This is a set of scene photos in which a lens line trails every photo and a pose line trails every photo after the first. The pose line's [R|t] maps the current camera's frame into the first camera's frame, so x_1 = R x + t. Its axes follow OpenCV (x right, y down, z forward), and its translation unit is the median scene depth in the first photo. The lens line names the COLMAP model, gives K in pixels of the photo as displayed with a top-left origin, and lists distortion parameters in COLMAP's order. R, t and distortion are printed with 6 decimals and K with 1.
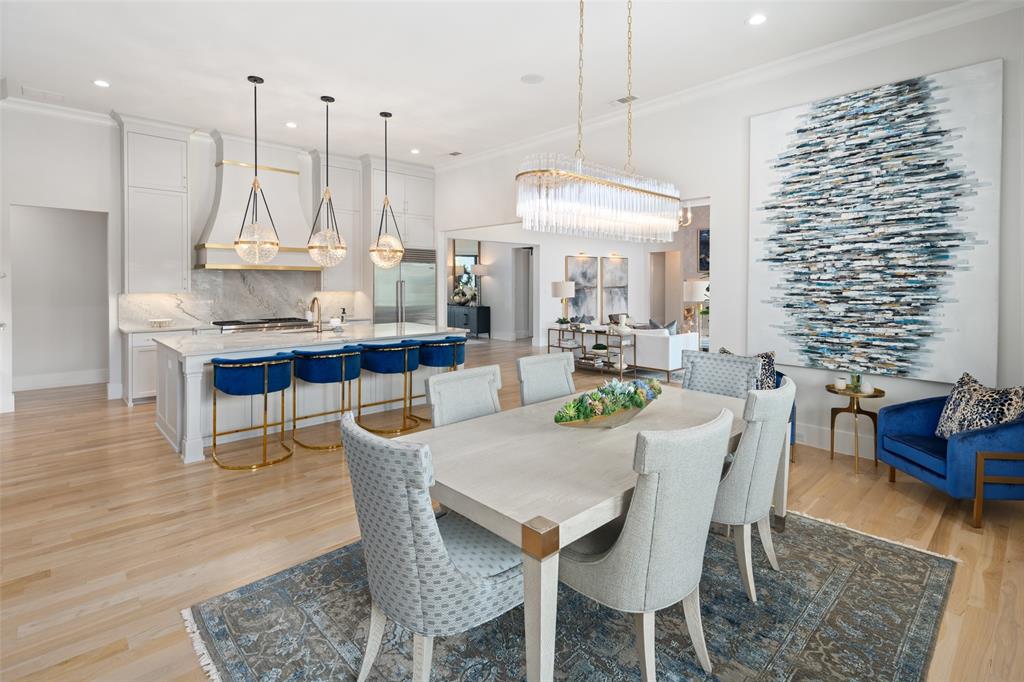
lens RADIAL K [[494.0, 0, 510.3], [0, 494.0, 287.3], [0, 0, 1]] dist [0.012800, -0.001680]
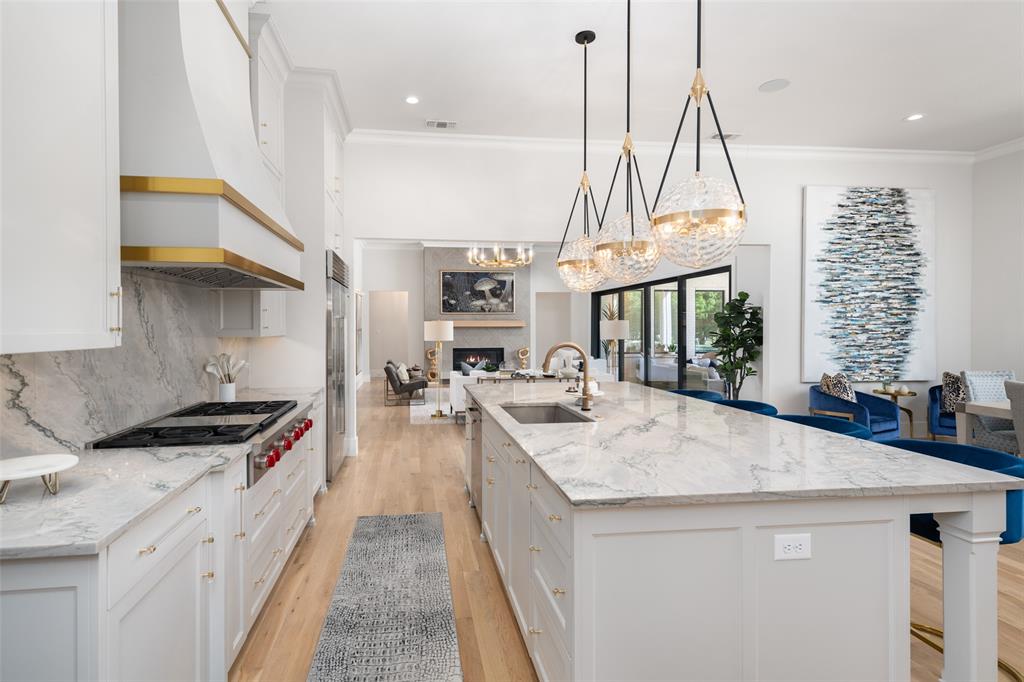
lens RADIAL K [[494.0, 0, 504.2], [0, 494.0, 329.1], [0, 0, 1]] dist [0.012800, -0.001680]
pose [[0.593596, -0.005427, 0.804745, -1.119802], [0.010585, 0.999943, -0.001064, 0.010250], [-0.804694, 0.009150, 0.593619, 1.016768]]
